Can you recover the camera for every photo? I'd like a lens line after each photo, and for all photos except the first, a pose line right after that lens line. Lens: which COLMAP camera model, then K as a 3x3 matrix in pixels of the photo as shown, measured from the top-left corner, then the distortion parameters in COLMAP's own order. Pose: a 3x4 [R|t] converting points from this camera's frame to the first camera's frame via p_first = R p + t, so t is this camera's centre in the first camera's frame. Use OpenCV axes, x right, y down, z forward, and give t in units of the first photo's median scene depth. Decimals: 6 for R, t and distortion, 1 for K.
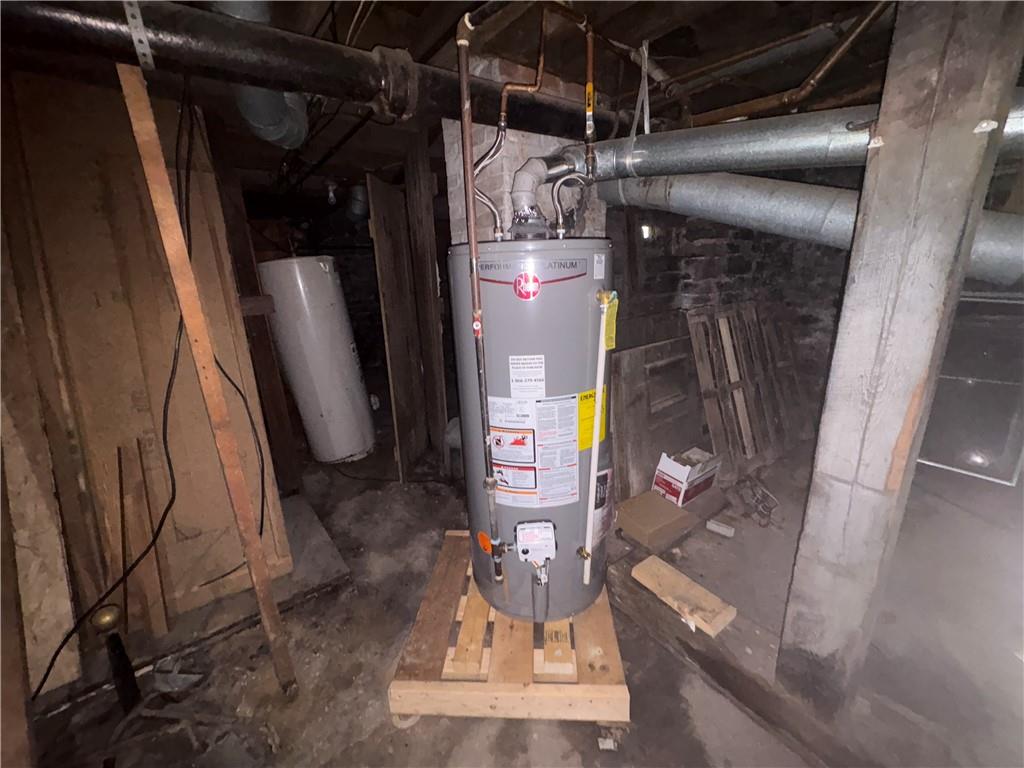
lens RADIAL K [[412.1, 0, 511.2], [0, 412.1, 382.8], [0, 0, 1]] dist [0.000724, 0.000085]
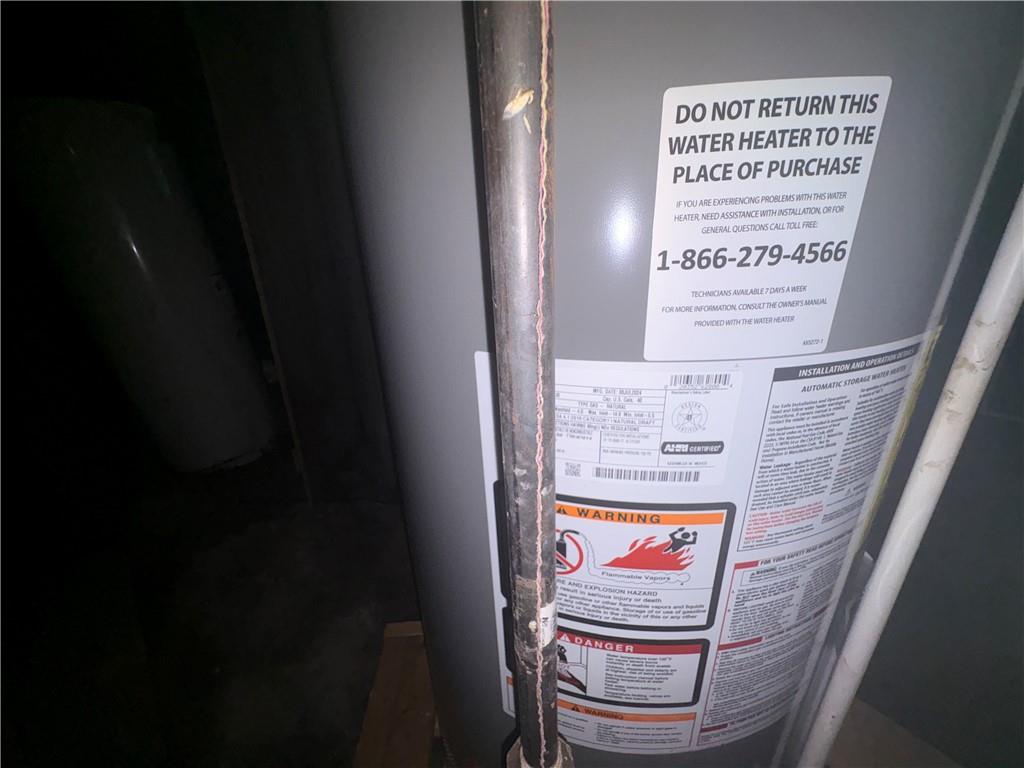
lens RADIAL K [[412.1, 0, 514.3], [0, 412.1, 383.5], [0, 0, 1]] dist [0.000724, 0.000085]
pose [[0.992130, -0.039000, 0.118985, -0.079395], [0.026911, 0.994465, 0.101564, 0.026196], [-0.122288, -0.097562, 0.987688, 0.806397]]
